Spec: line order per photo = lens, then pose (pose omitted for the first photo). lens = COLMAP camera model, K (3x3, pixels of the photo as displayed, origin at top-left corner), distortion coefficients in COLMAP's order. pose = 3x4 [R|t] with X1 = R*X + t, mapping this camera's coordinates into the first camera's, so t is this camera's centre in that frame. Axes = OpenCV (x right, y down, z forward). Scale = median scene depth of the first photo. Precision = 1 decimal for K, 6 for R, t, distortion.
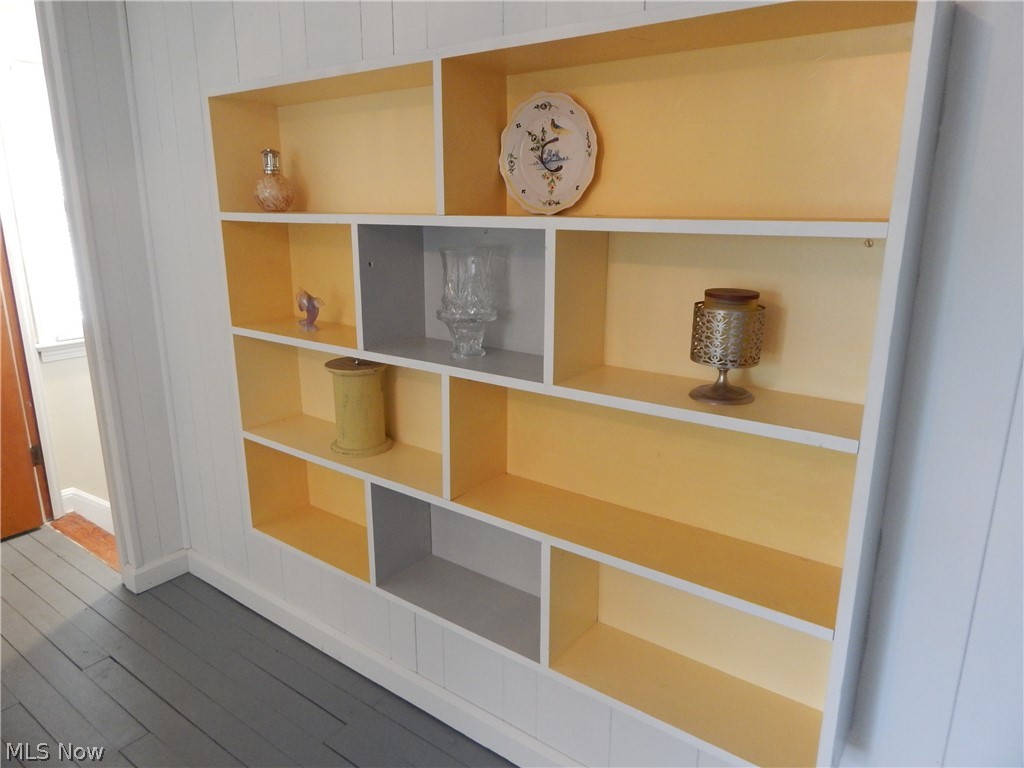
lens RADIAL K [[665.6, 0, 513.9], [0, 665.6, 387.8], [0, 0, 1]] dist [-0.005430, -0.001190]
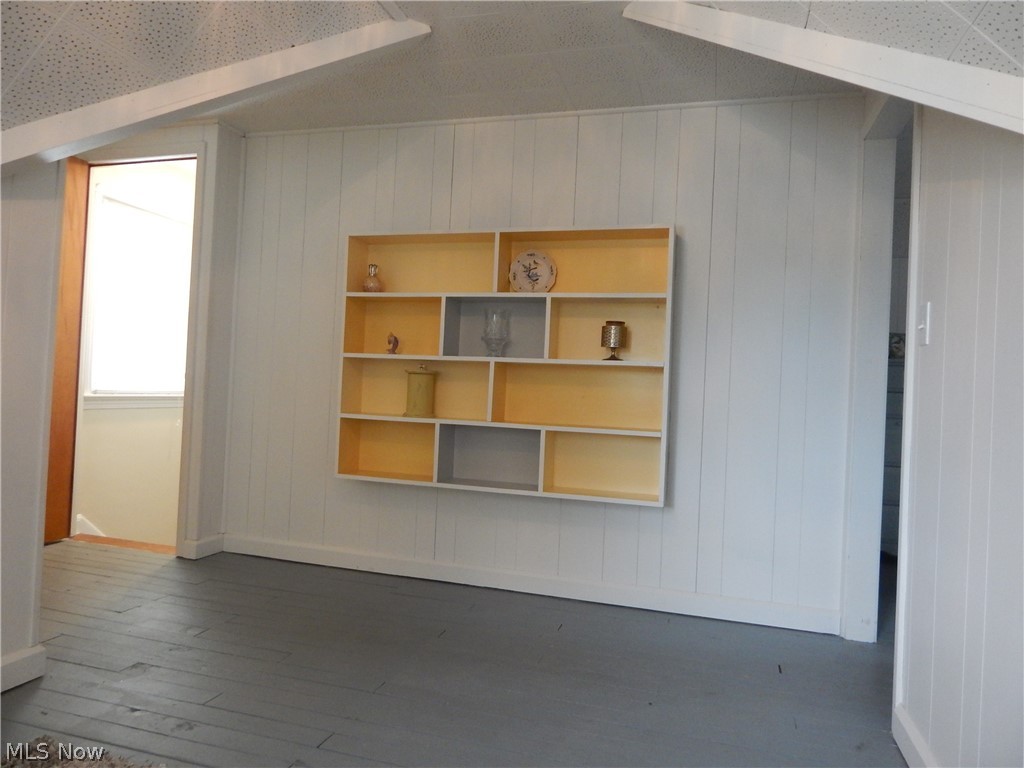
lens RADIAL K [[677.9, 0, 509.4], [0, 677.9, 380.1], [0, 0, 1]] dist [-0.006066, -0.002273]
pose [[0.943733, 0.038263, 0.328488, -0.807253], [0.046467, 0.968089, -0.246261, 0.613981], [-0.327429, 0.247669, 0.911839, -1.099403]]
